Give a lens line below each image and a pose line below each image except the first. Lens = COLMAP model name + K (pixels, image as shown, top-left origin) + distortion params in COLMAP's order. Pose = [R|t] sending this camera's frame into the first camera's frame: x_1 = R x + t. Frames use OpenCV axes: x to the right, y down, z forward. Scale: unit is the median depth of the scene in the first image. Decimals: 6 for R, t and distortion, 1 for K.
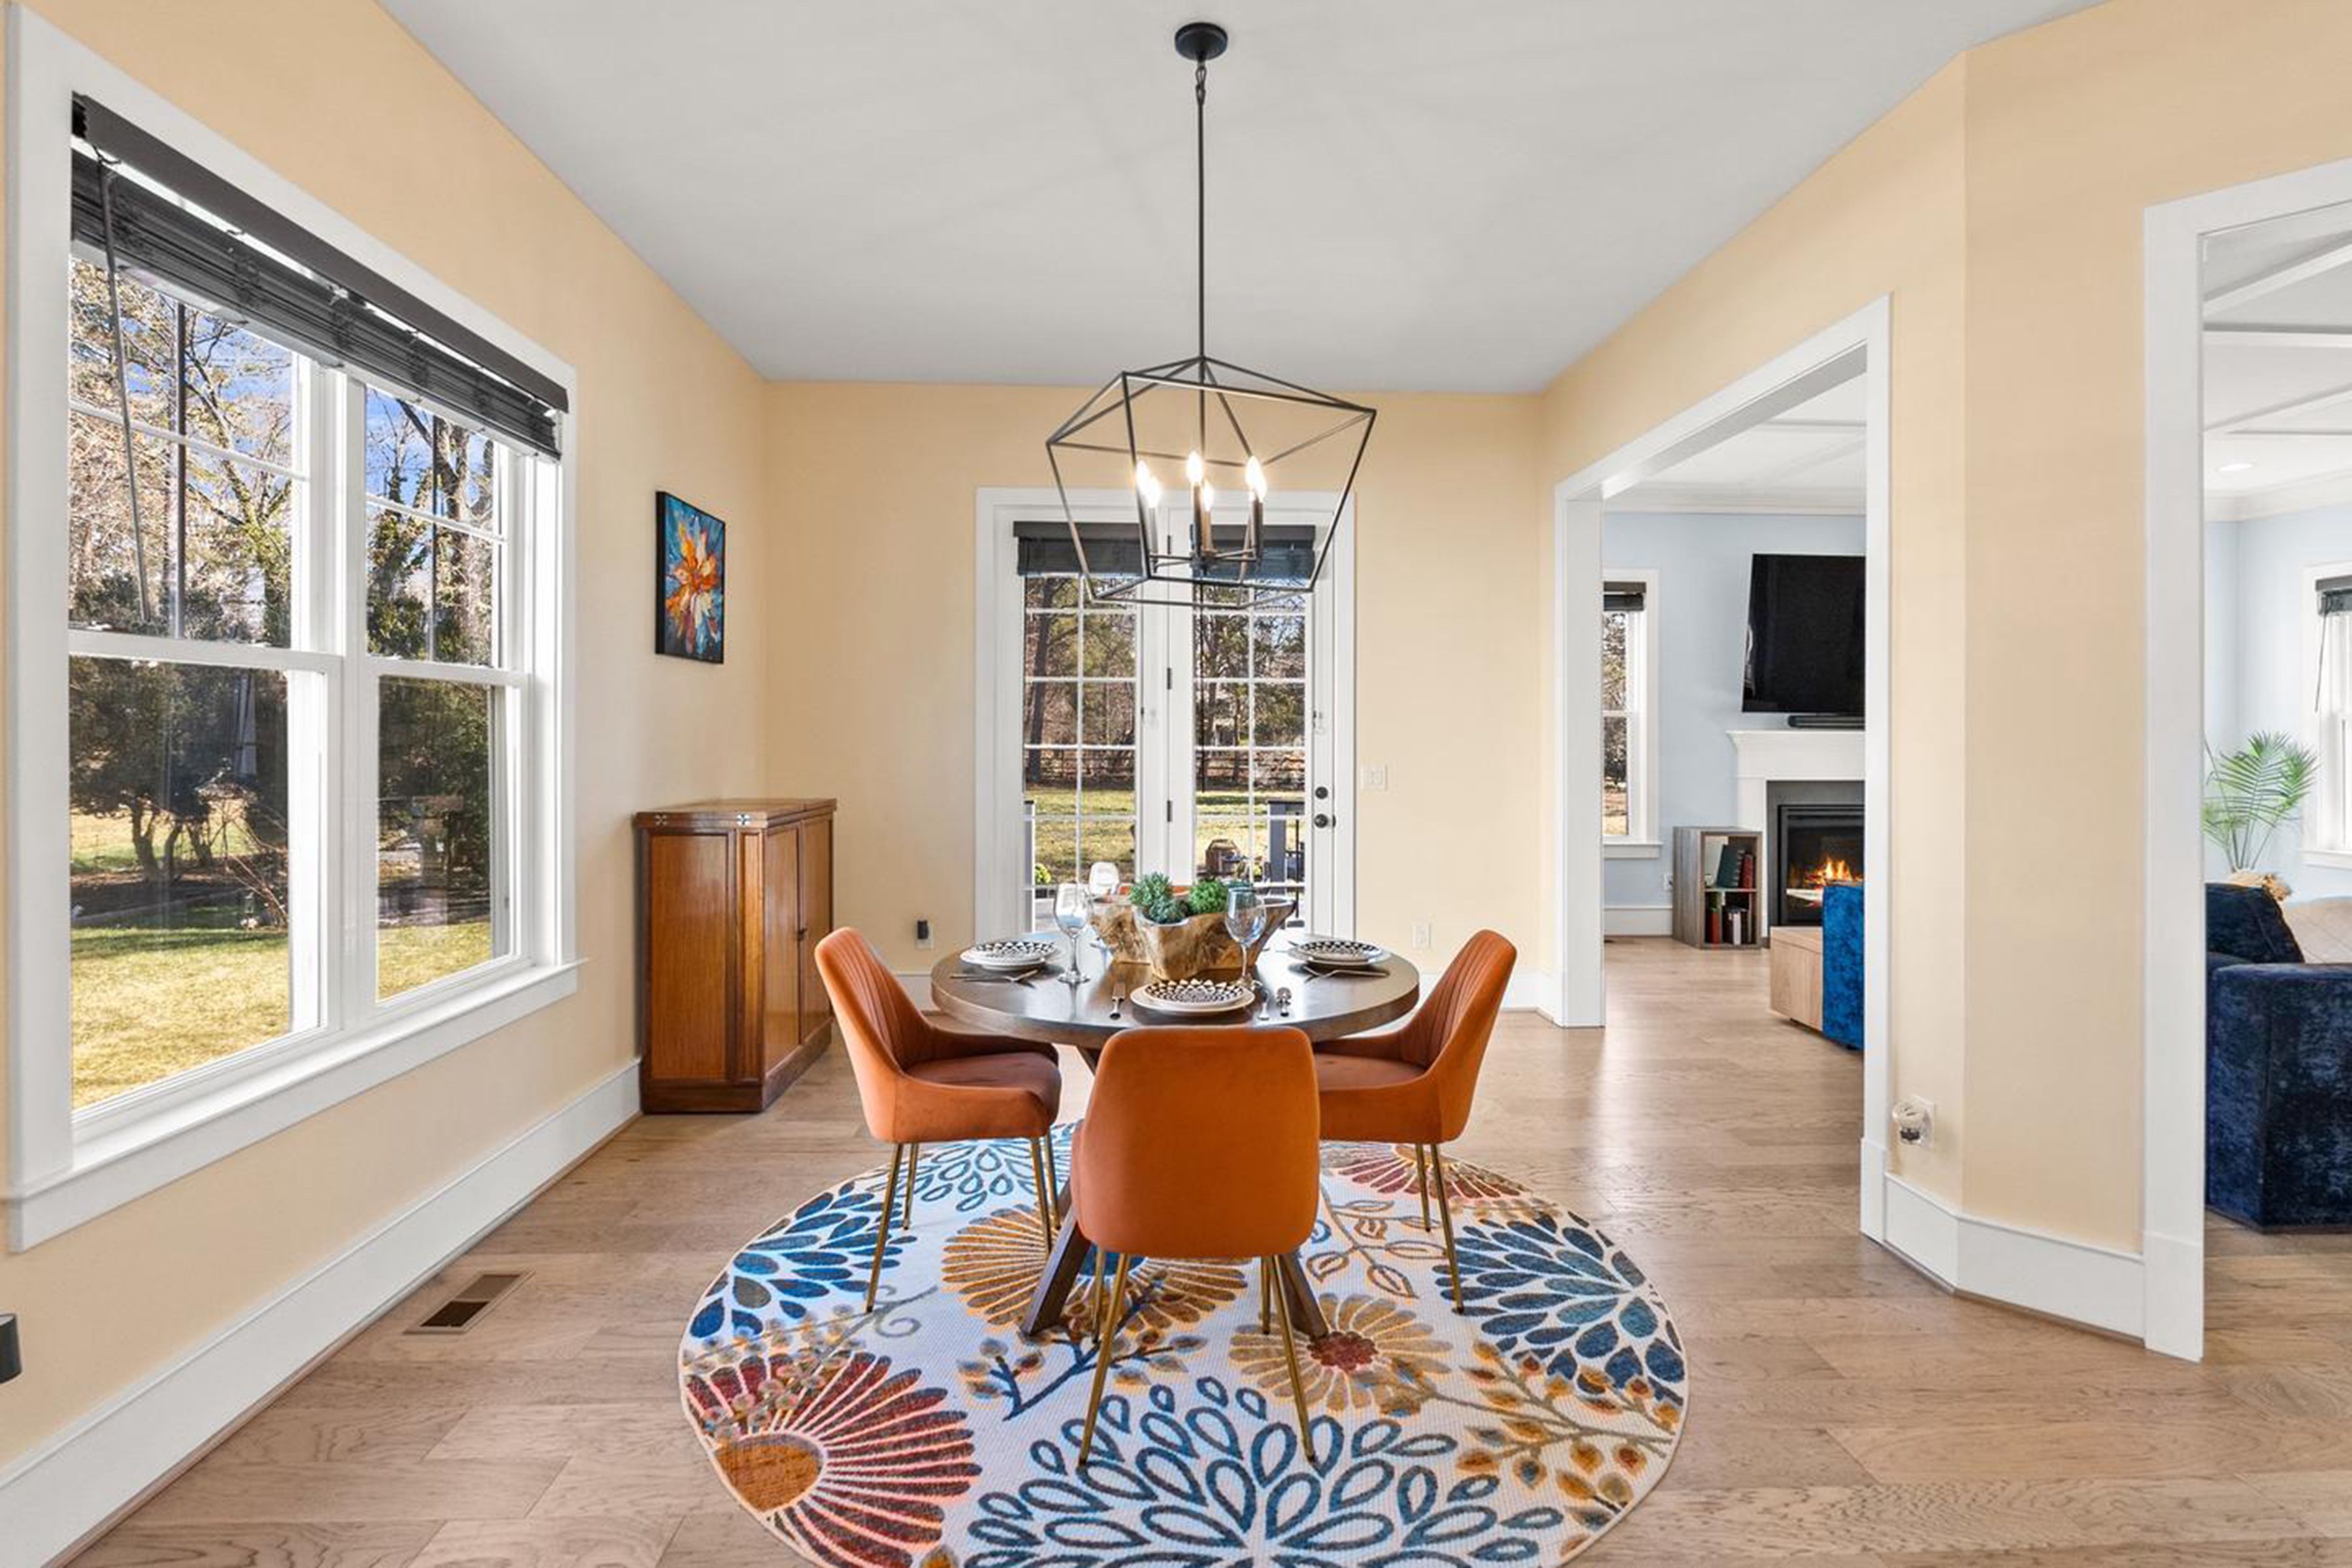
lens RADIAL K [[1073.7, 0, 1178.0], [0, 1073.7, 737.8], [0, 0, 1]] dist [-0.001921, 0.000474]
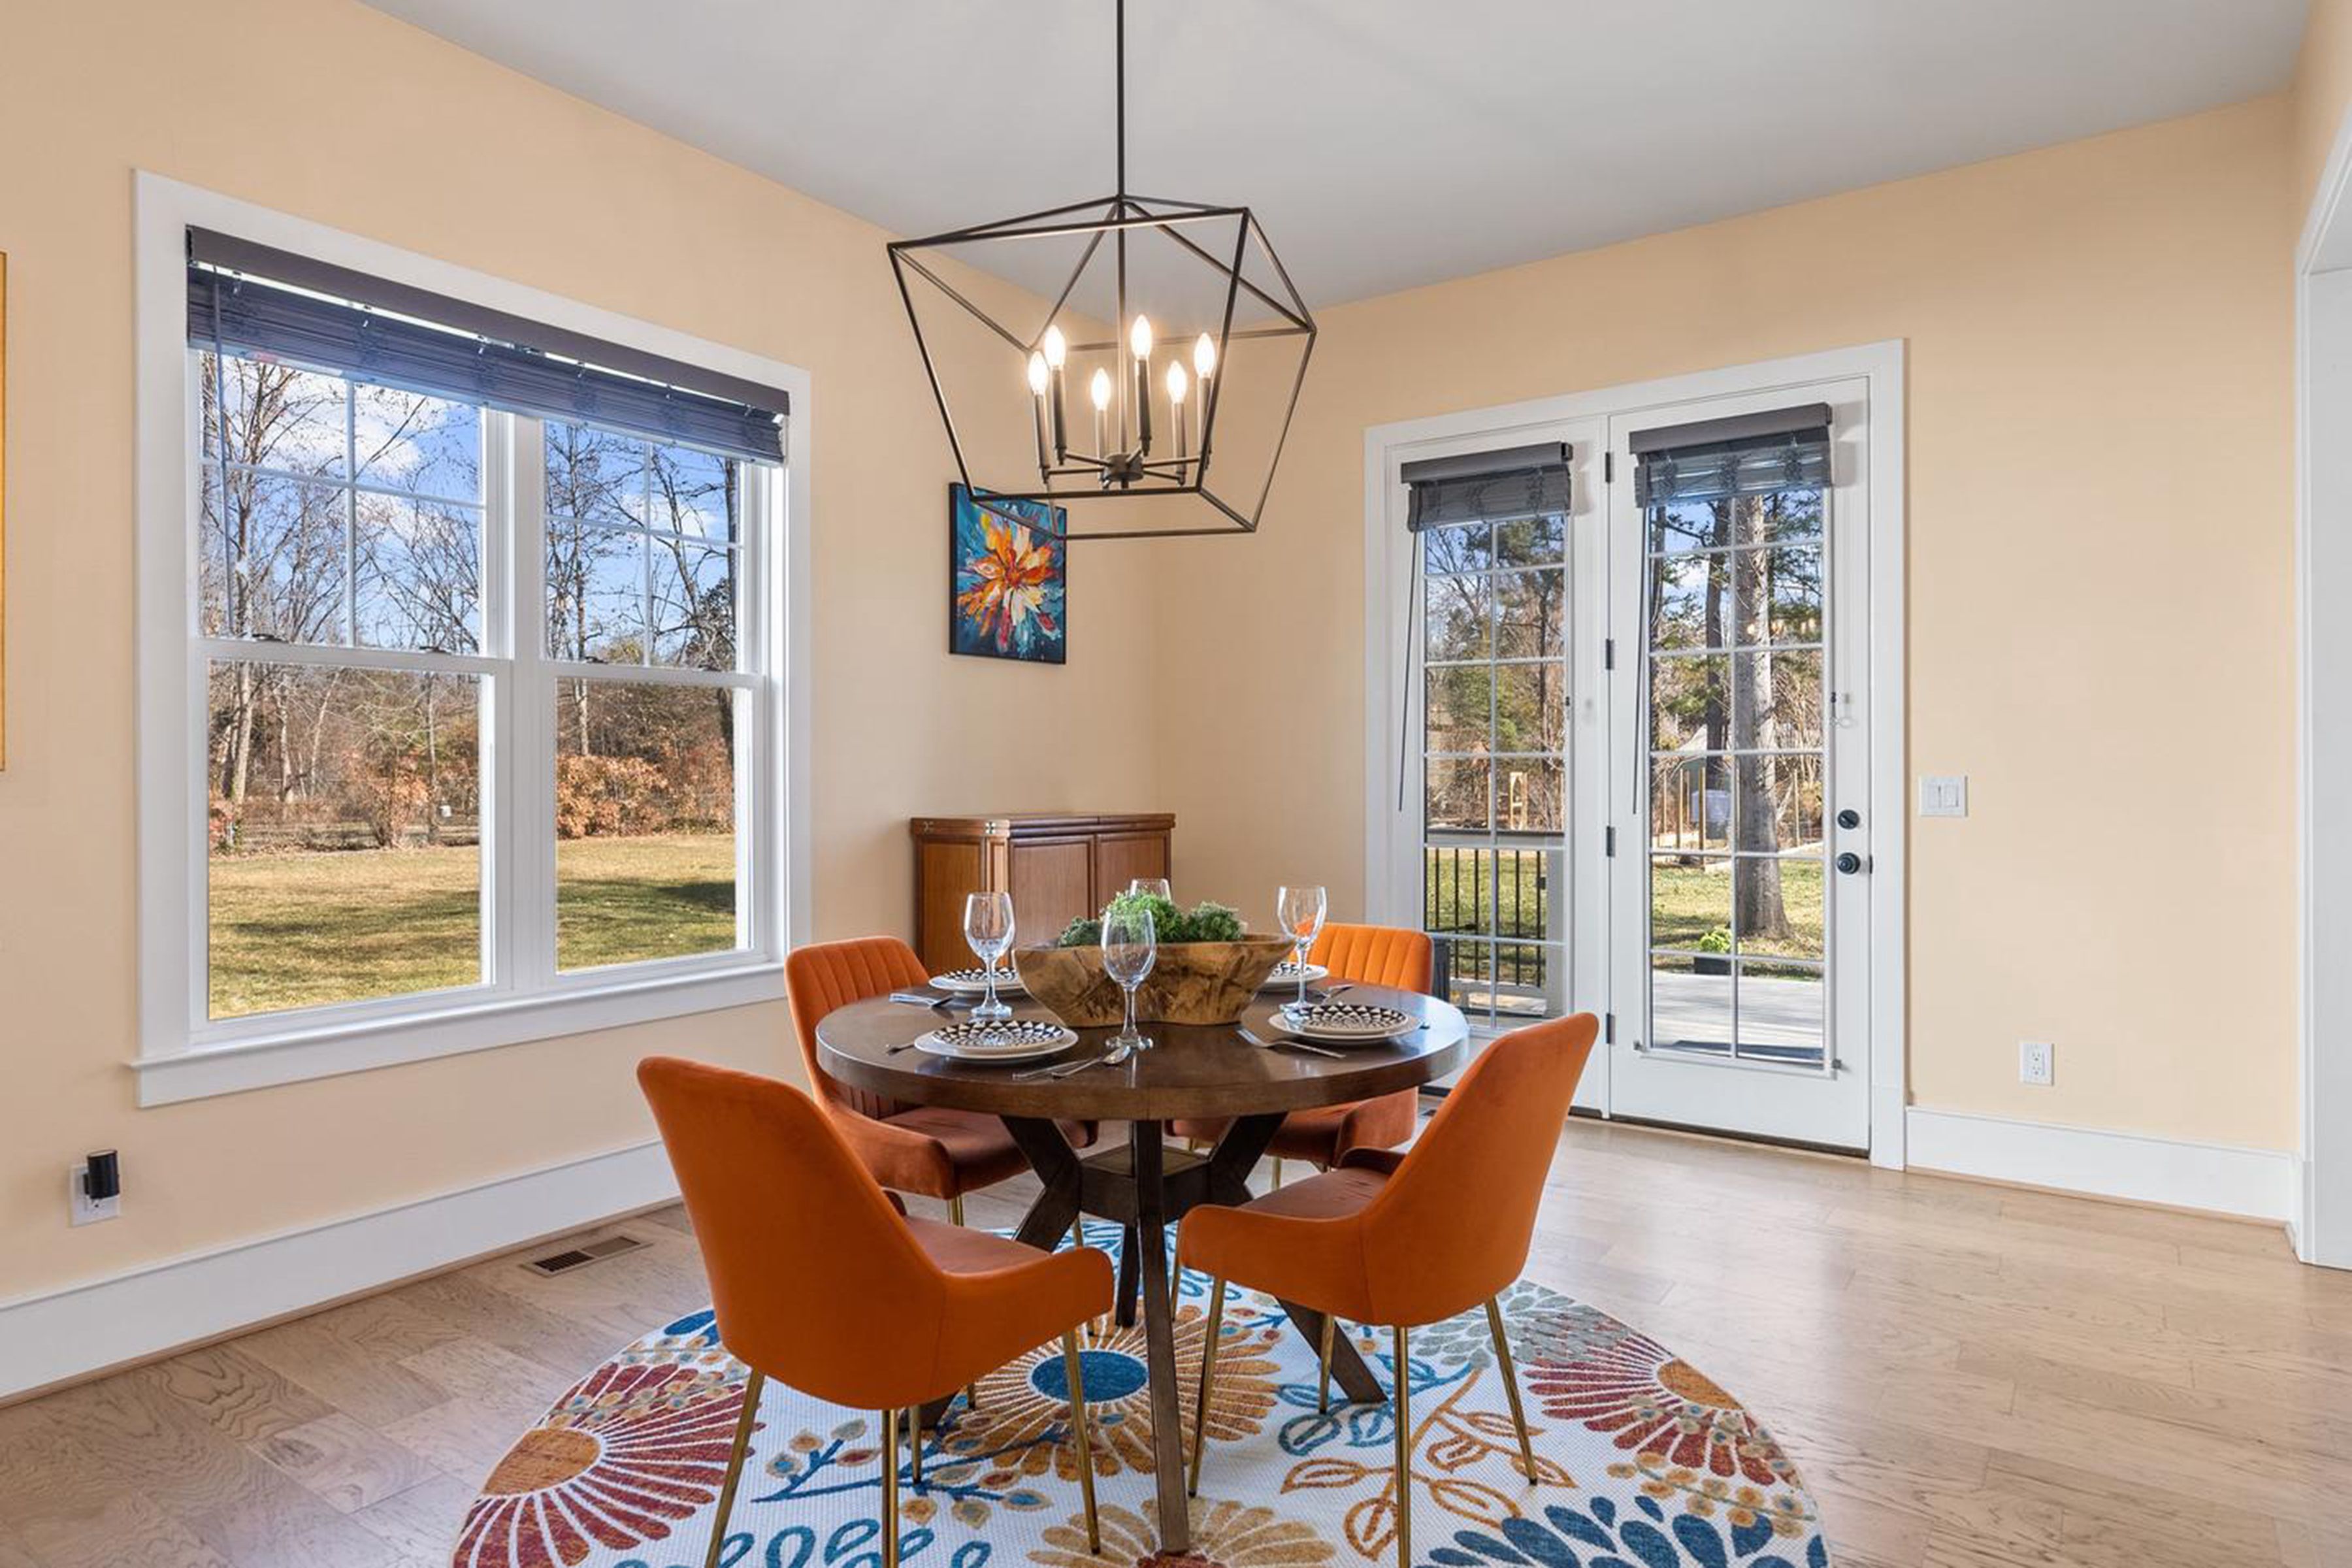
lens RADIAL K [[1328.0, 0, 1211.3], [0, 1328.0, 773.1], [0, 0, 1]] dist [-0.005247, 0.005617]
pose [[0.804565, -0.005671, -0.593837, 0.417869], [0.005237, 0.999983, -0.002454, 0.033101], [0.593841, -0.001136, 0.804582, 0.200847]]
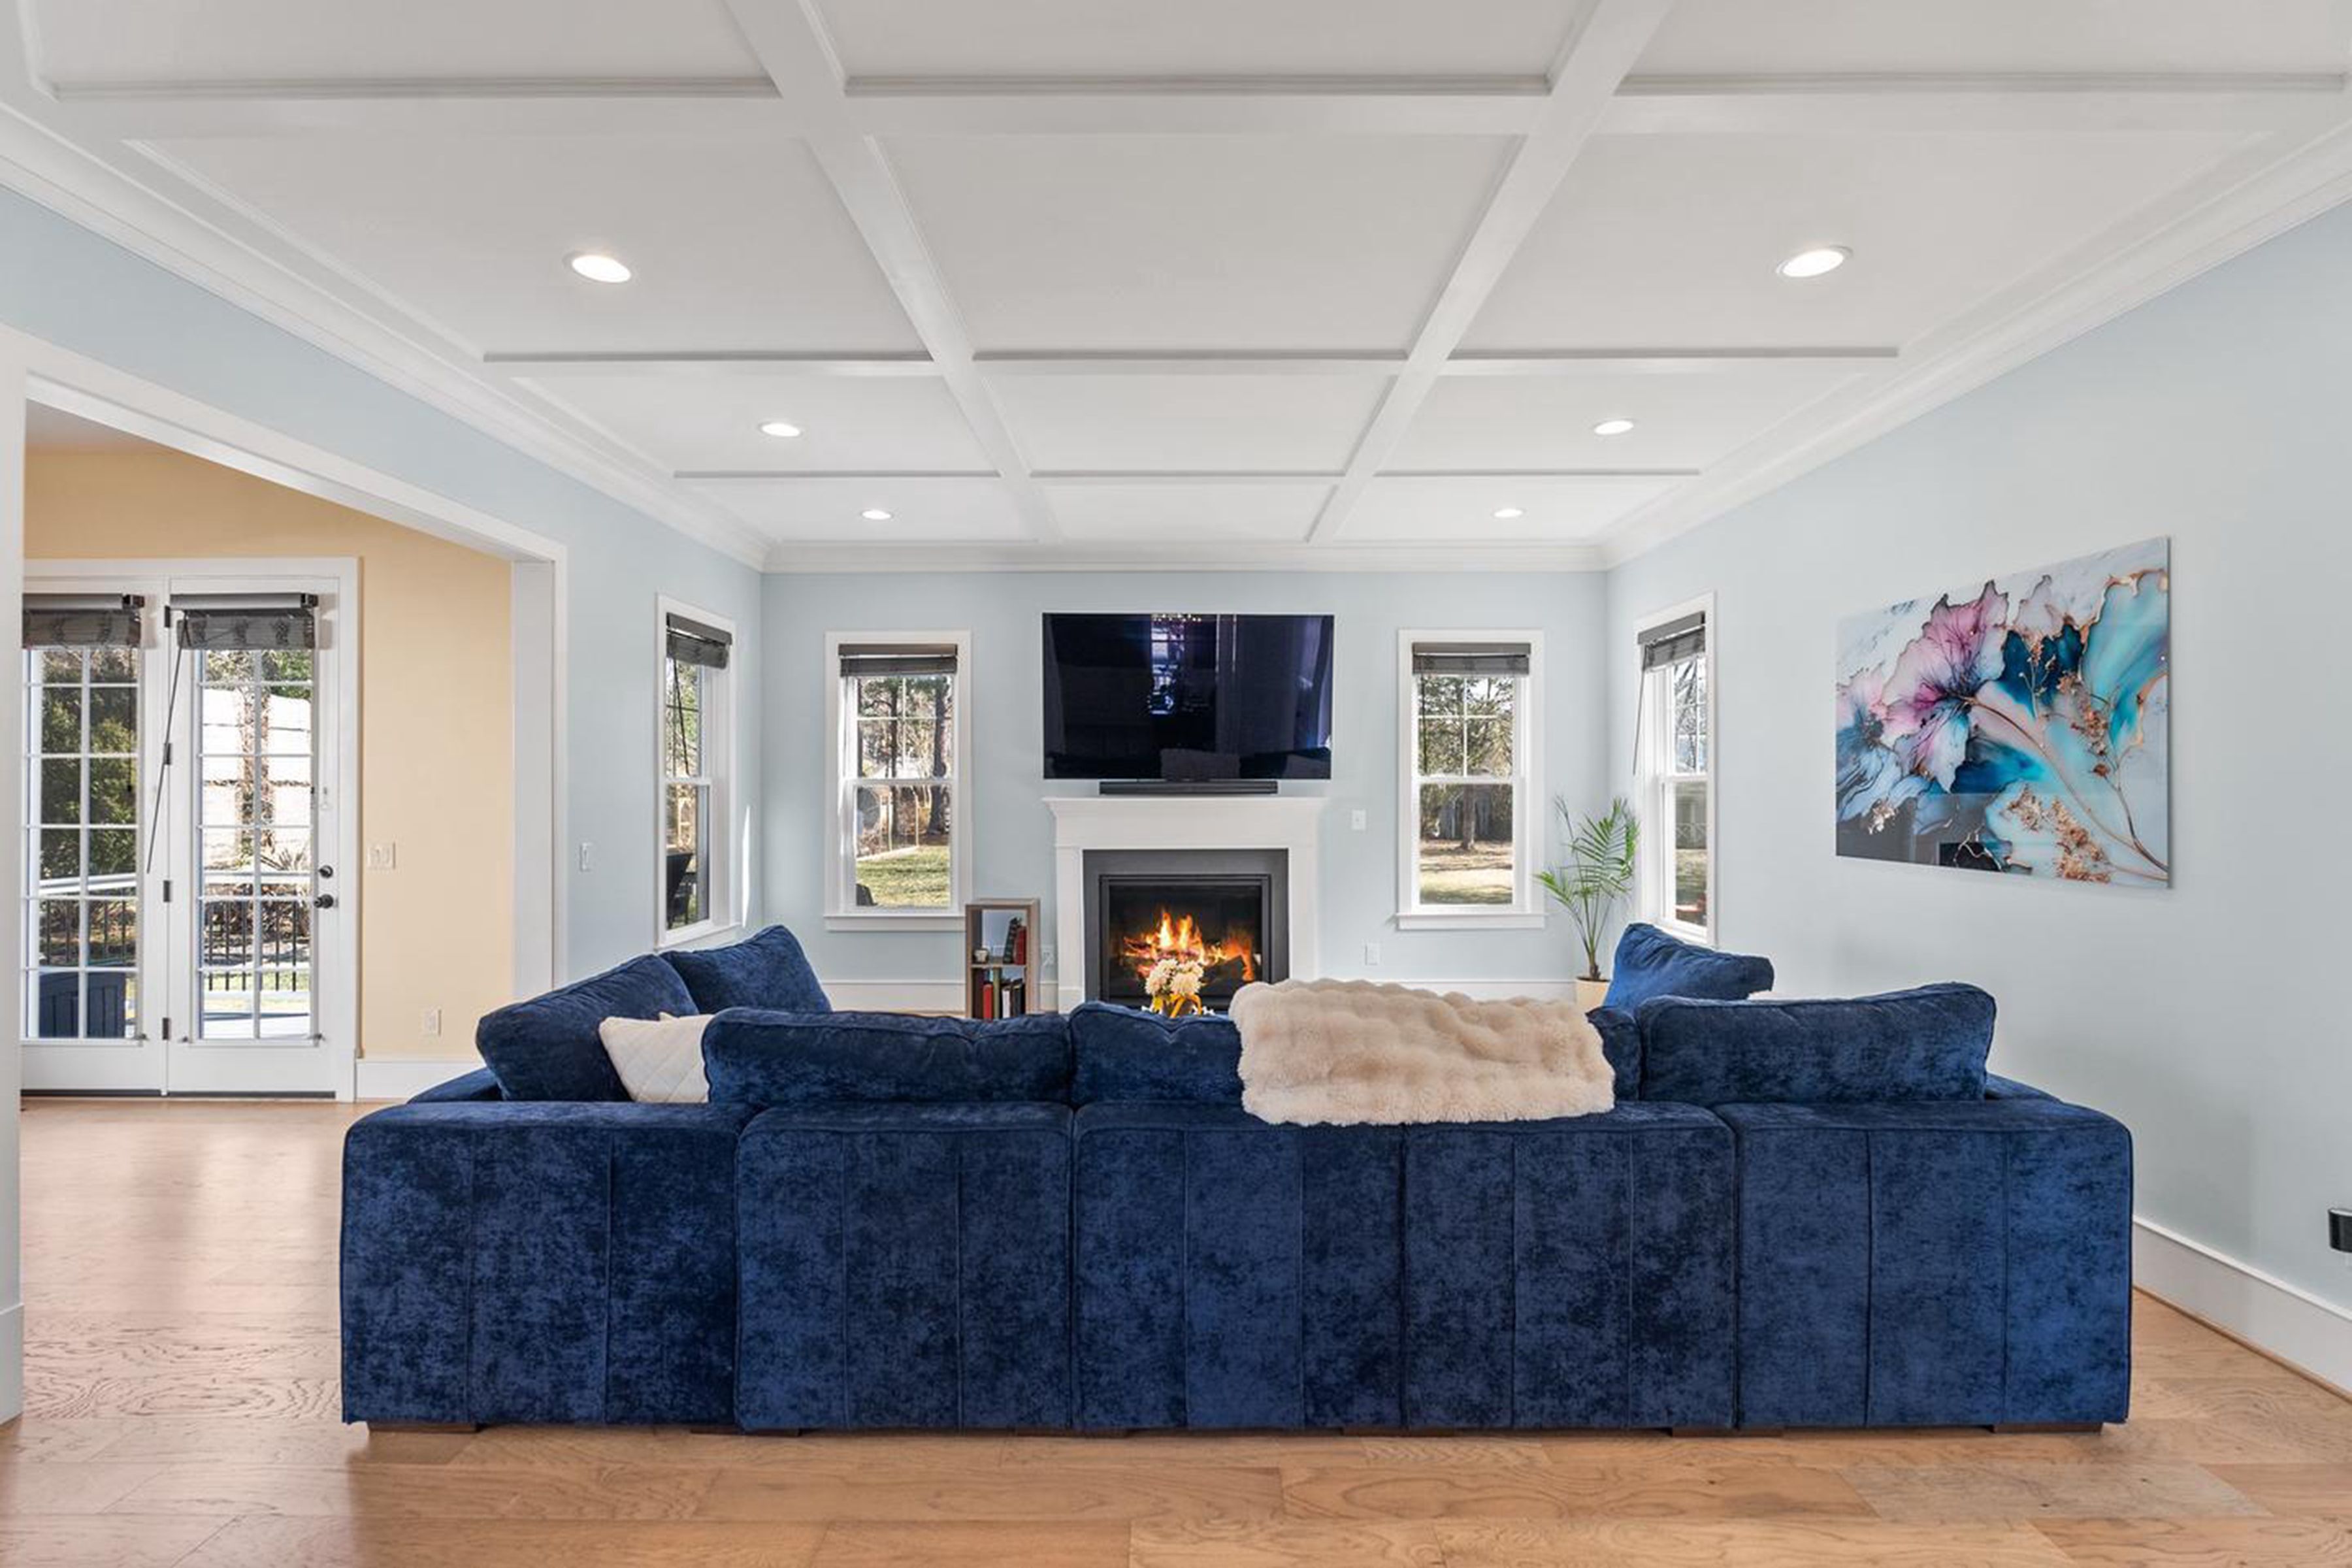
lens RADIAL K [[1073.7, 0, 1165.8], [0, 1073.7, 787.2], [0, 0, 1]] dist [-0.001921, 0.000474]
pose [[0.998558, -0.006635, -0.053265, 1.307455], [0.006362, 0.999966, -0.005303, -0.020387], [0.053298, 0.004956, 0.998566, 0.125954]]
